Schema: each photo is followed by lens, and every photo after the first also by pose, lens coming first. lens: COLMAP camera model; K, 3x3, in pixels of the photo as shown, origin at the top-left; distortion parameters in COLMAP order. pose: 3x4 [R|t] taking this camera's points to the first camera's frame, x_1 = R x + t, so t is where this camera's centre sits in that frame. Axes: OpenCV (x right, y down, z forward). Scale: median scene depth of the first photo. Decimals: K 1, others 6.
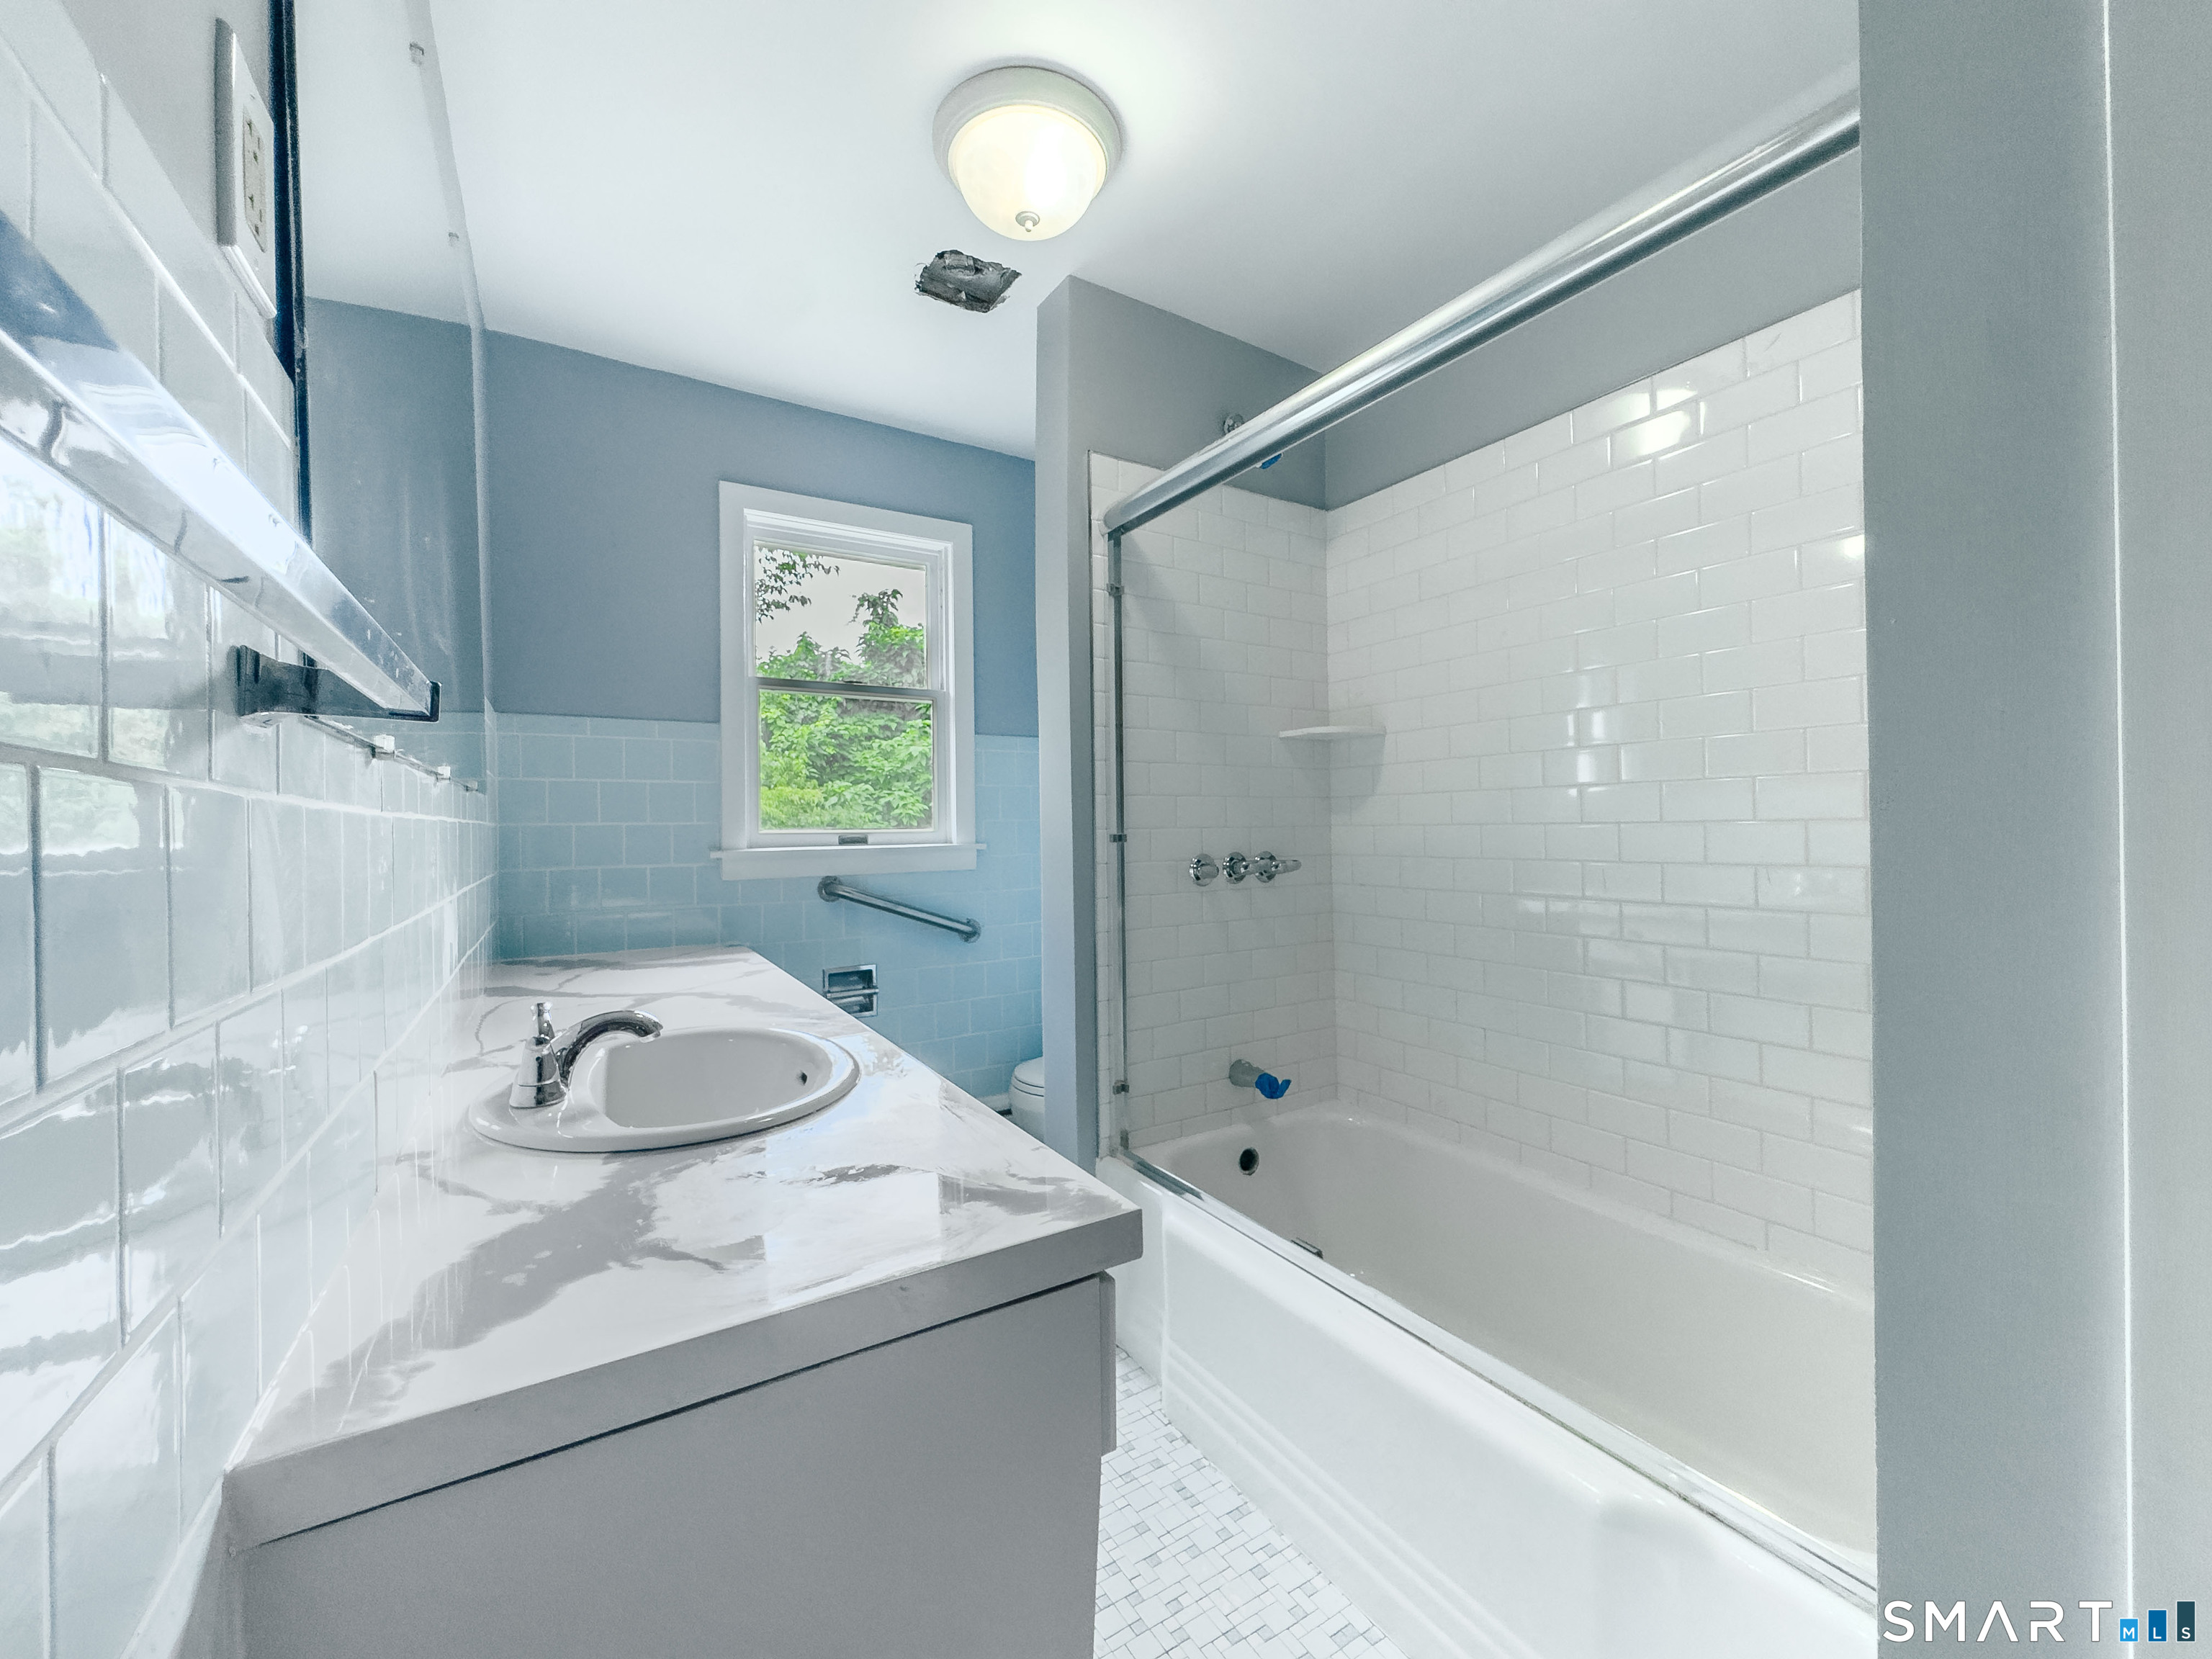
lens RADIAL K [[882.8, 0, 1106.0], [0, 882.8, 829.5], [0, 0, 1]] dist [-0.001267, -0.000081]
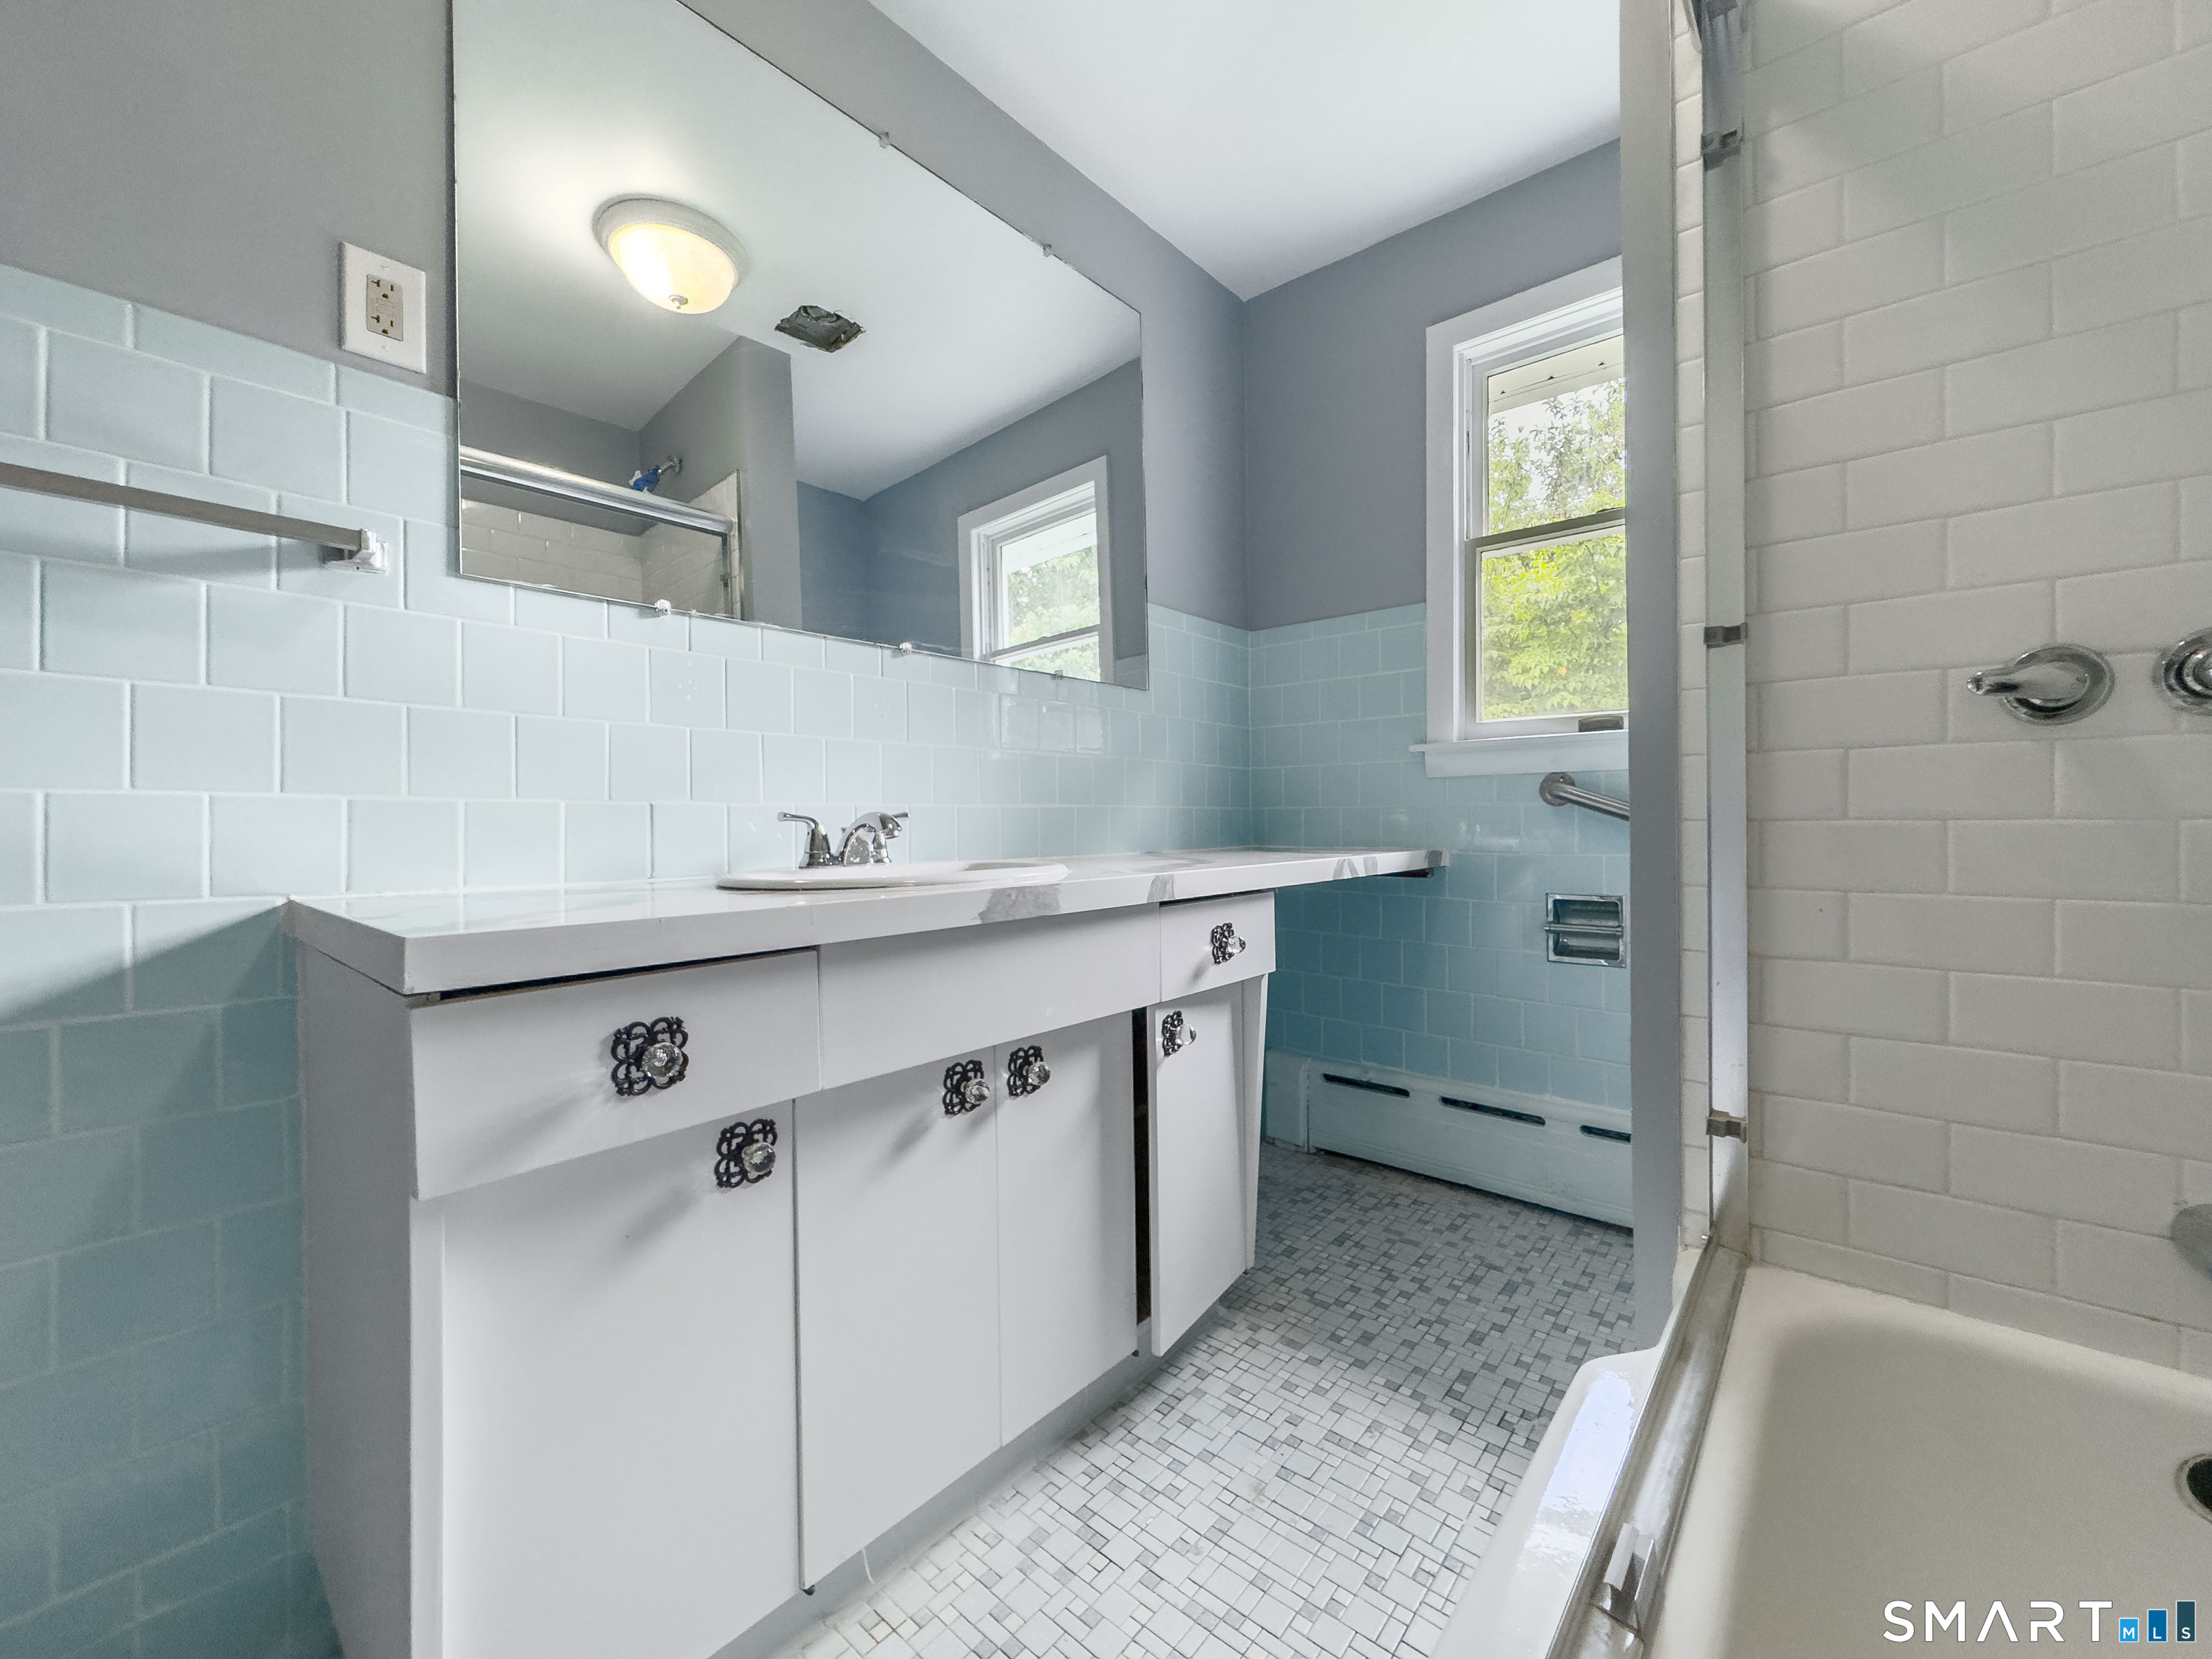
lens RADIAL K [[882.8, 0, 1106.0], [0, 882.8, 829.5], [0, 0, 1]] dist [-0.001267, -0.000081]
pose [[0.303041, 0.021453, -0.952736, 0.327718], [0.000961, 0.999739, 0.022817, 0.091395], [0.952977, -0.007830, 0.302942, 0.415625]]
